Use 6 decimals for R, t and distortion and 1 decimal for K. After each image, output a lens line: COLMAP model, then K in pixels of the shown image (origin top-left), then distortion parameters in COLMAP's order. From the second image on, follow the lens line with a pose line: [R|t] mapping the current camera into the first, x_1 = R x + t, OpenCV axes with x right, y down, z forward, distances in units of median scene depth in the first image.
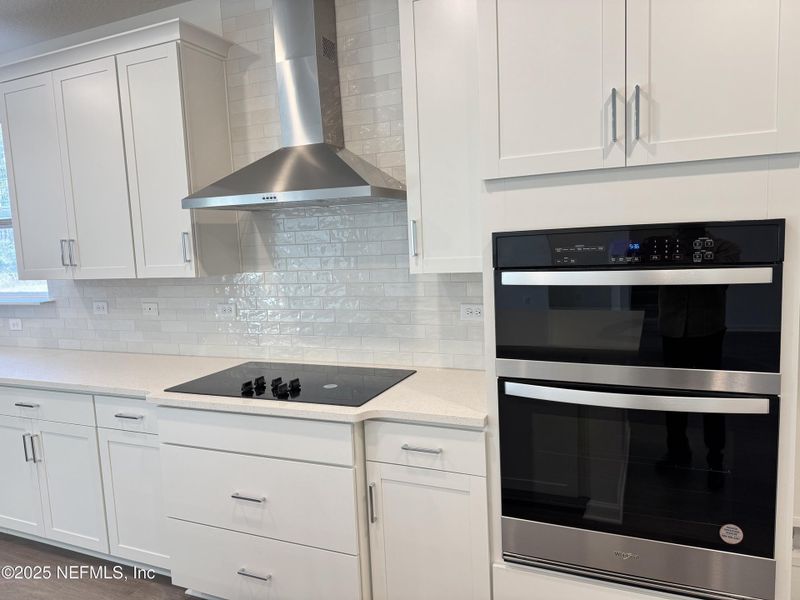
lens RADIAL K [[556.5, 0, 420.1], [0, 556.5, 300.9], [0, 0, 1]] dist [0.022095, -0.023531]
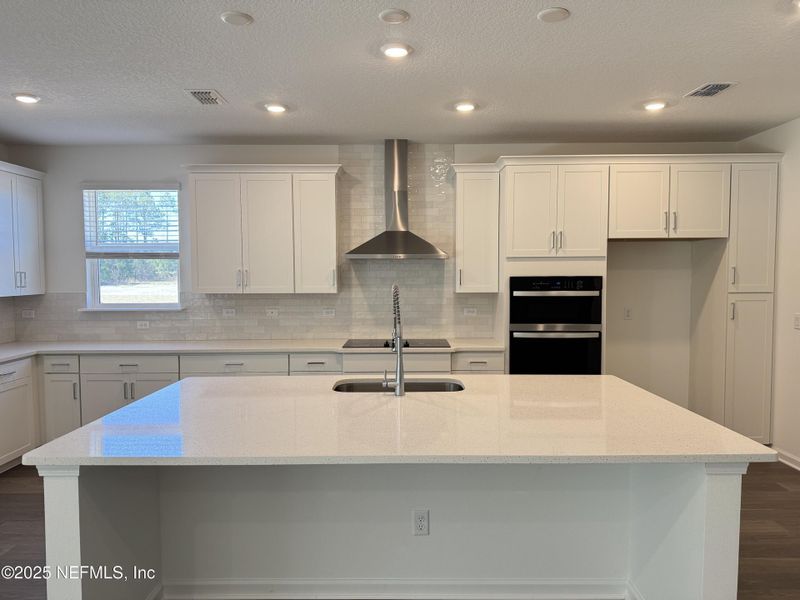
lens RADIAL K [[556.5, 0, 402.4], [0, 556.5, 299.2], [0, 0, 1]] dist [0.022095, -0.023531]
pose [[0.922288, 0.022167, 0.385867, -0.971554], [0.006256, 0.997367, -0.072250, 0.124535], [-0.386453, 0.069050, 0.919721, -0.891072]]
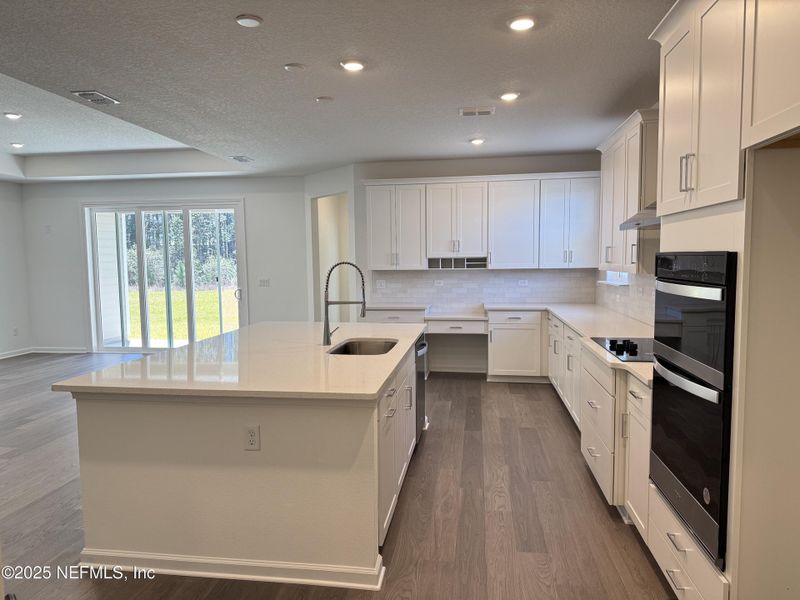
lens RADIAL K [[556.5, 0, 403.4], [0, 556.5, 299.1], [0, 0, 1]] dist [0.022095, -0.023531]
pose [[0.260402, 0.113798, -0.958770, 0.963087], [-0.111061, 0.989969, 0.087337, -0.039050], [0.959091, 0.083739, 0.270429, -0.016566]]
